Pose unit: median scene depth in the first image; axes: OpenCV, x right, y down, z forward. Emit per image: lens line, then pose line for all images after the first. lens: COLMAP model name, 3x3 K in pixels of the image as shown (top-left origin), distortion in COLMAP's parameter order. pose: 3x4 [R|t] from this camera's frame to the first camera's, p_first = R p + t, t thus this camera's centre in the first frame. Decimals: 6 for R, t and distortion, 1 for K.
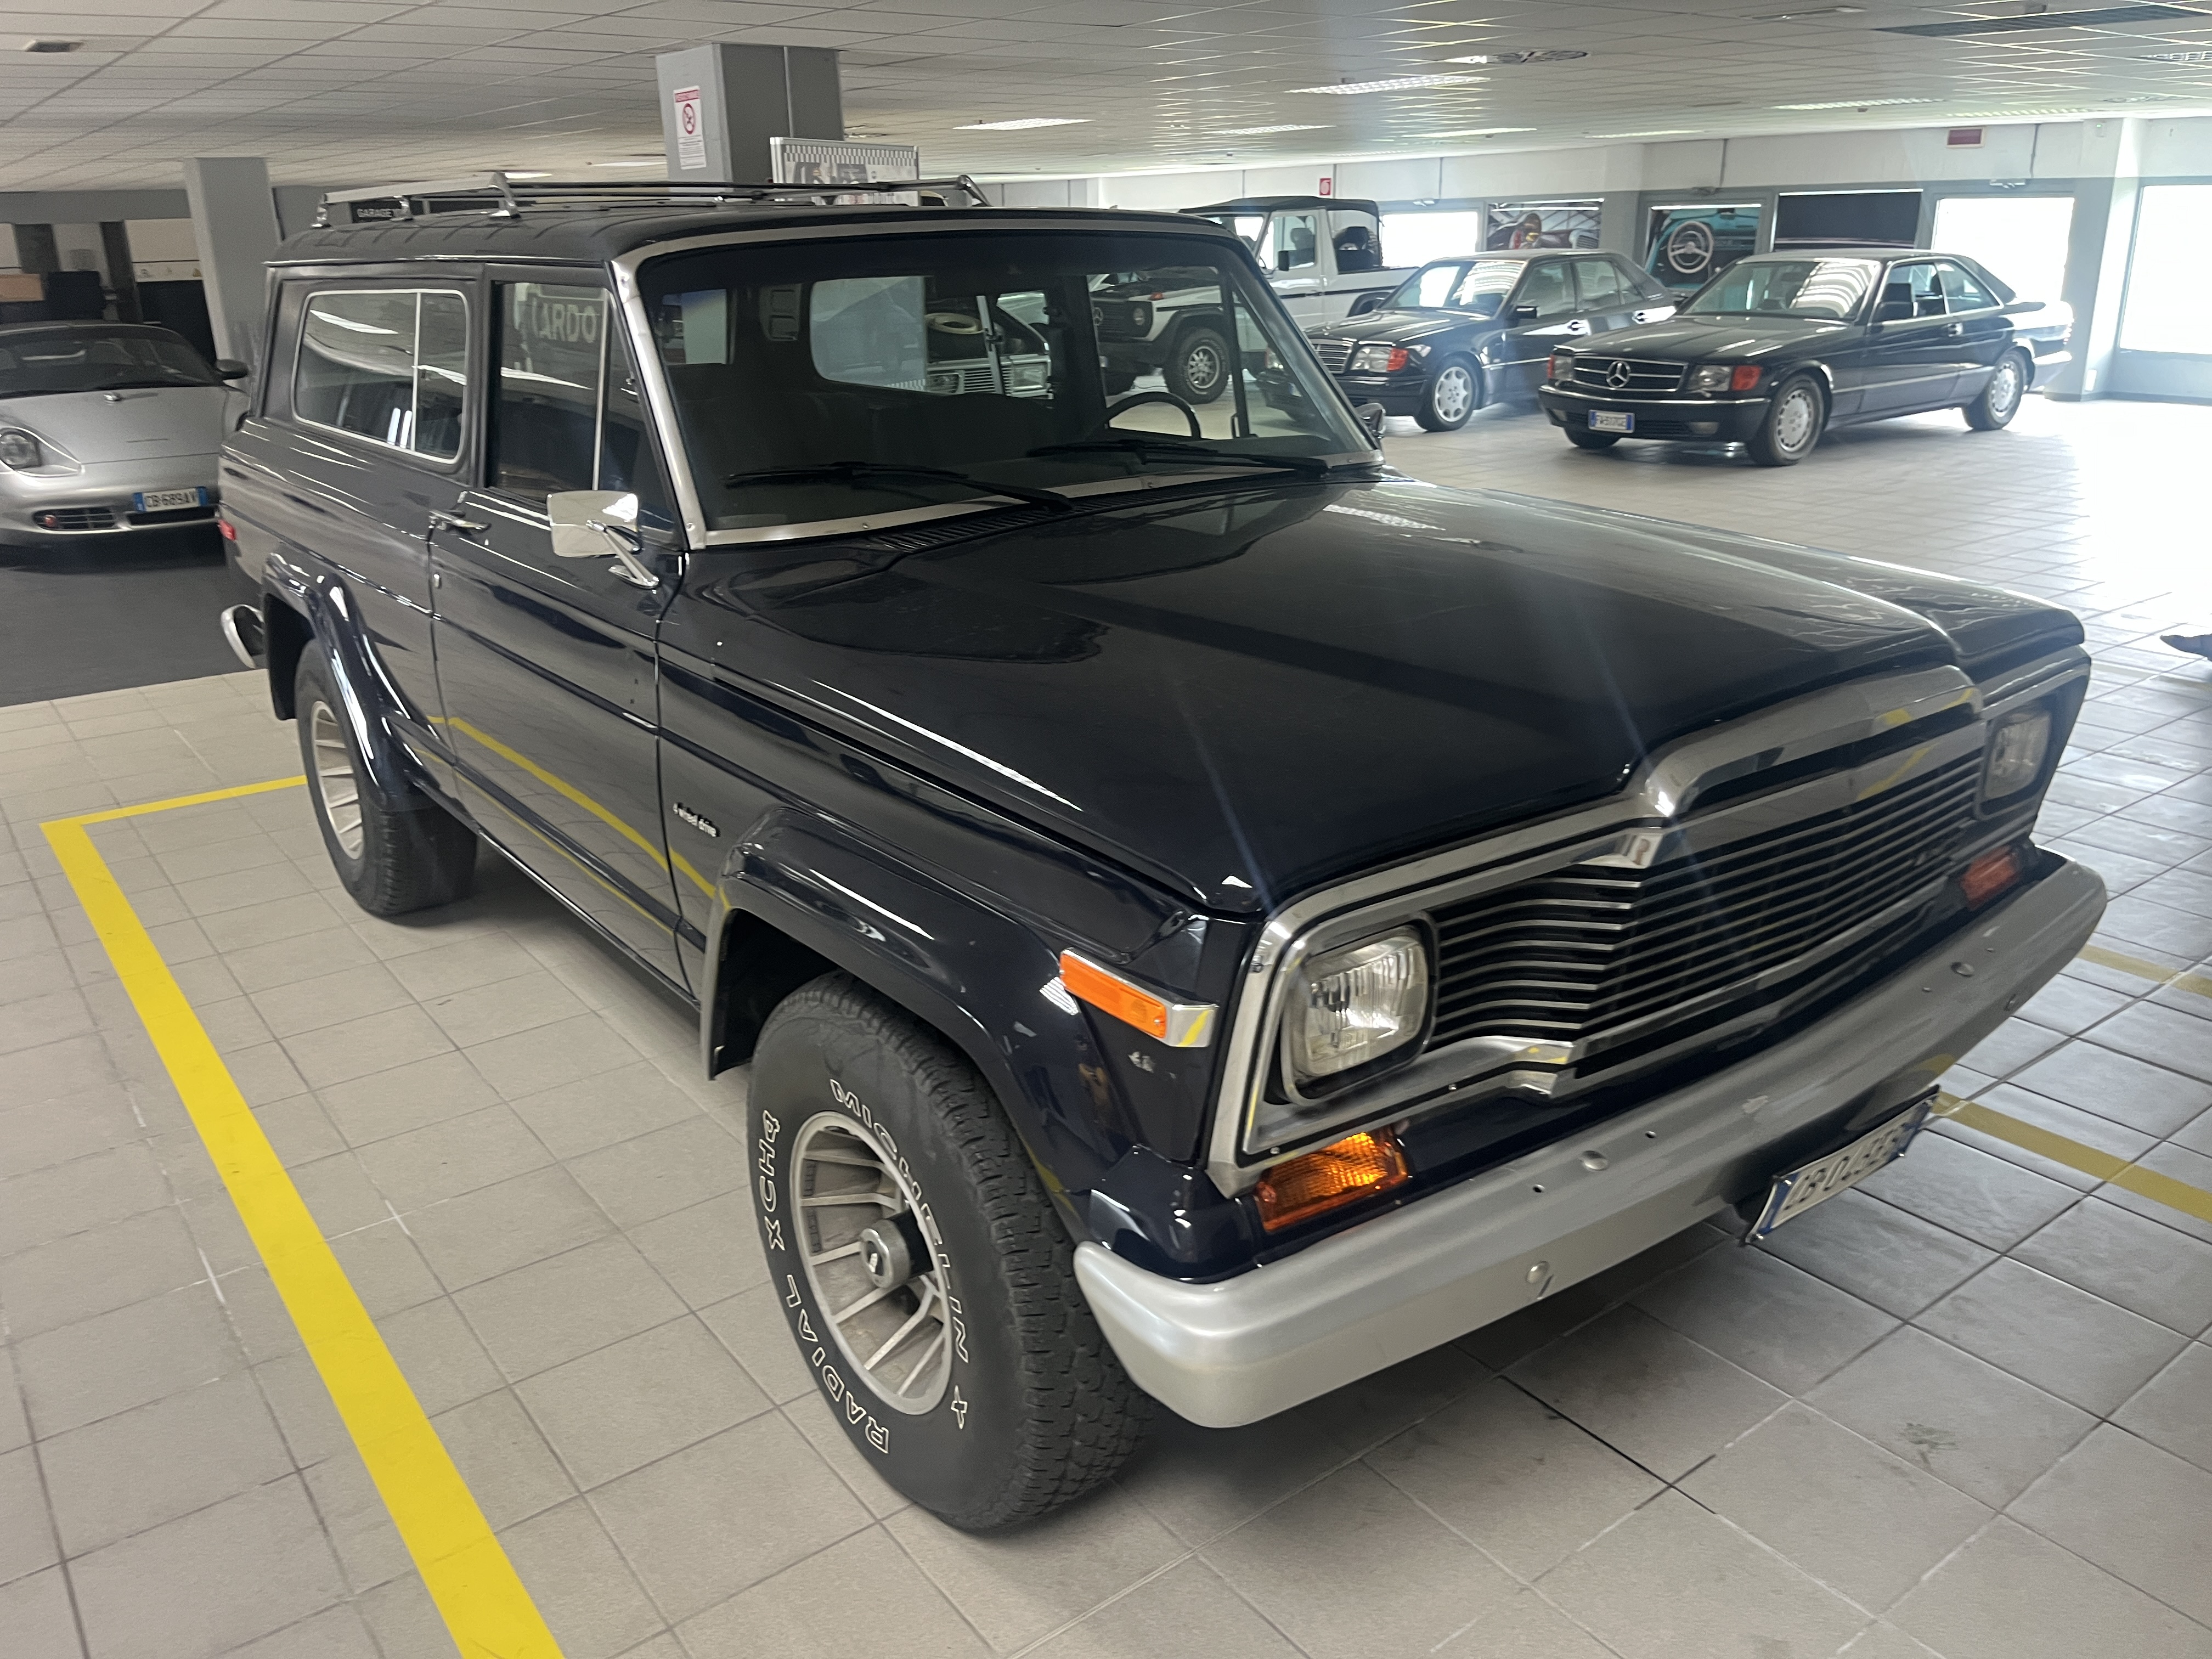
lens RADIAL K [[1692.1, 0, 1106.0], [0, 1692.1, 829.5], [0, 0, 1]] dist [0.006869, 0.000831]
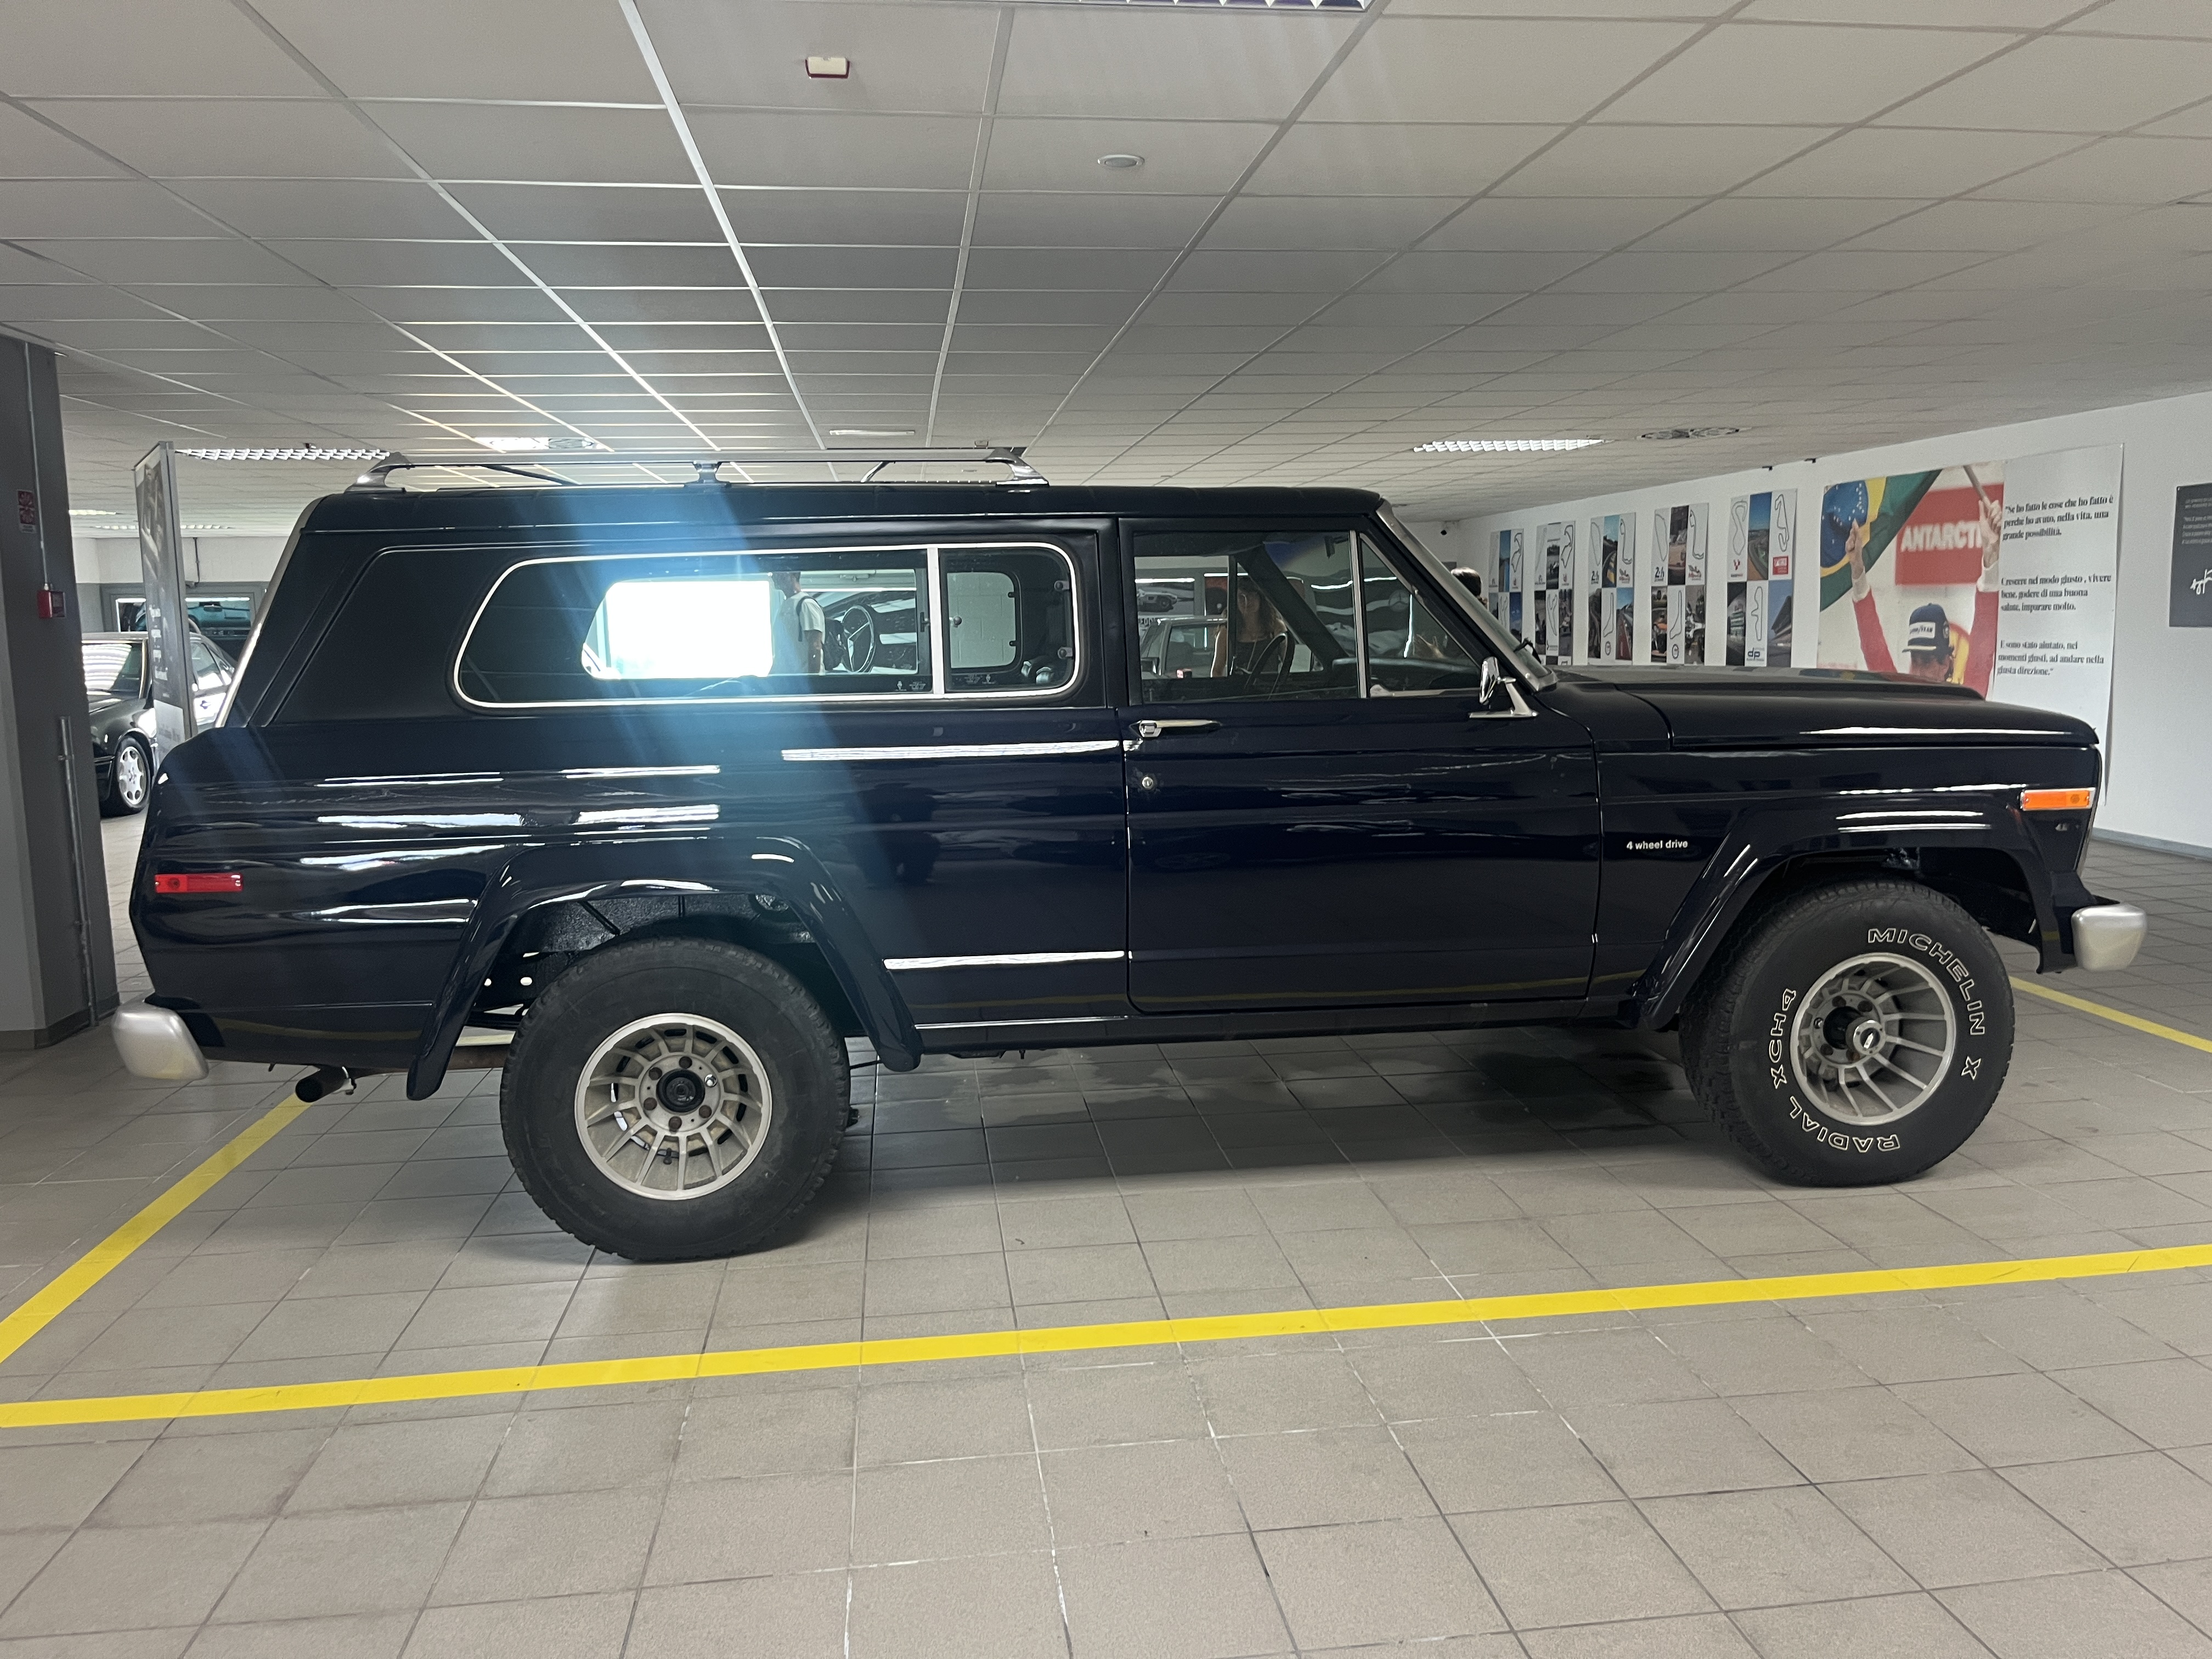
lens RADIAL K [[1664.6, 0, 1106.0], [0, 1664.6, 829.5], [0, 0, 1]] dist [-0.000780, -0.000460]
pose [[0.495543, -0.099613, 0.862853, -0.639468], [0.298057, 0.952584, -0.061205, -0.026999], [-0.815843, 0.287509, 0.501736, 0.227662]]
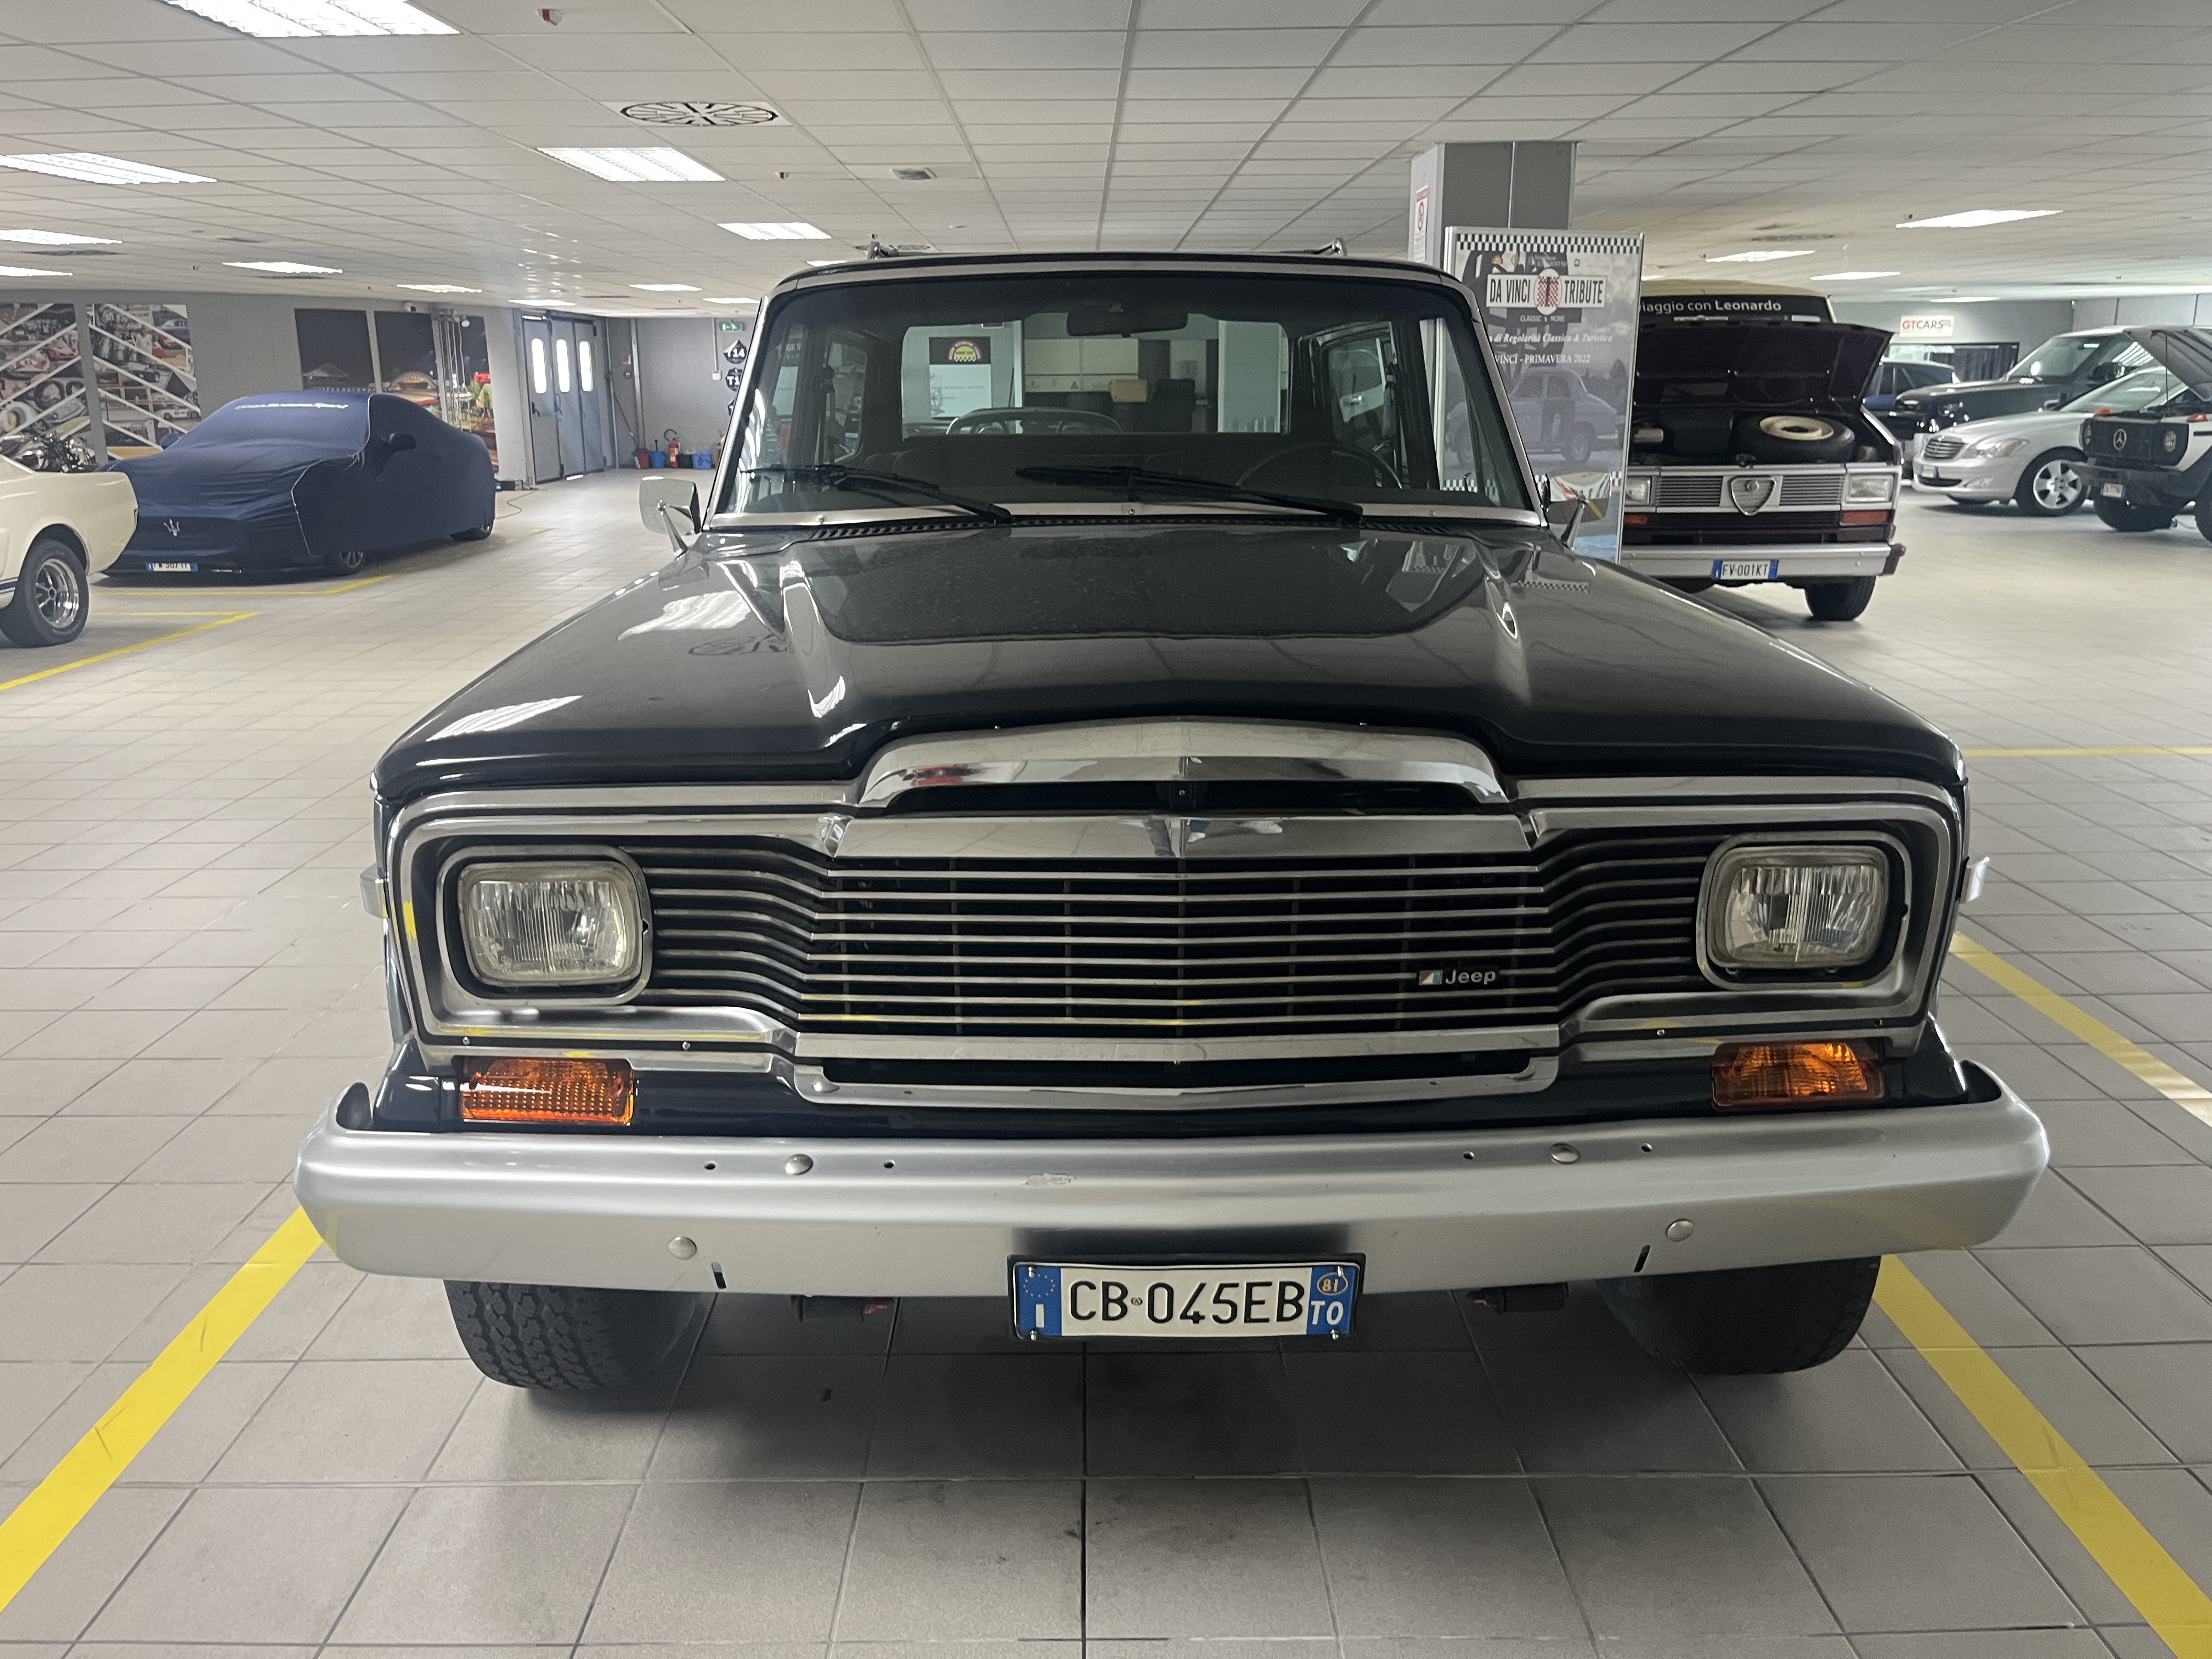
lens RADIAL K [[1664.6, 0, 1106.0], [0, 1664.6, 829.5], [0, 0, 1]] dist [-0.000780, -0.000460]
pose [[0.802586, 0.166877, -0.572719, 0.271085], [-0.203341, 0.979108, 0.000335, -0.006753], [0.560810, 0.116188, 0.819752, 0.091725]]
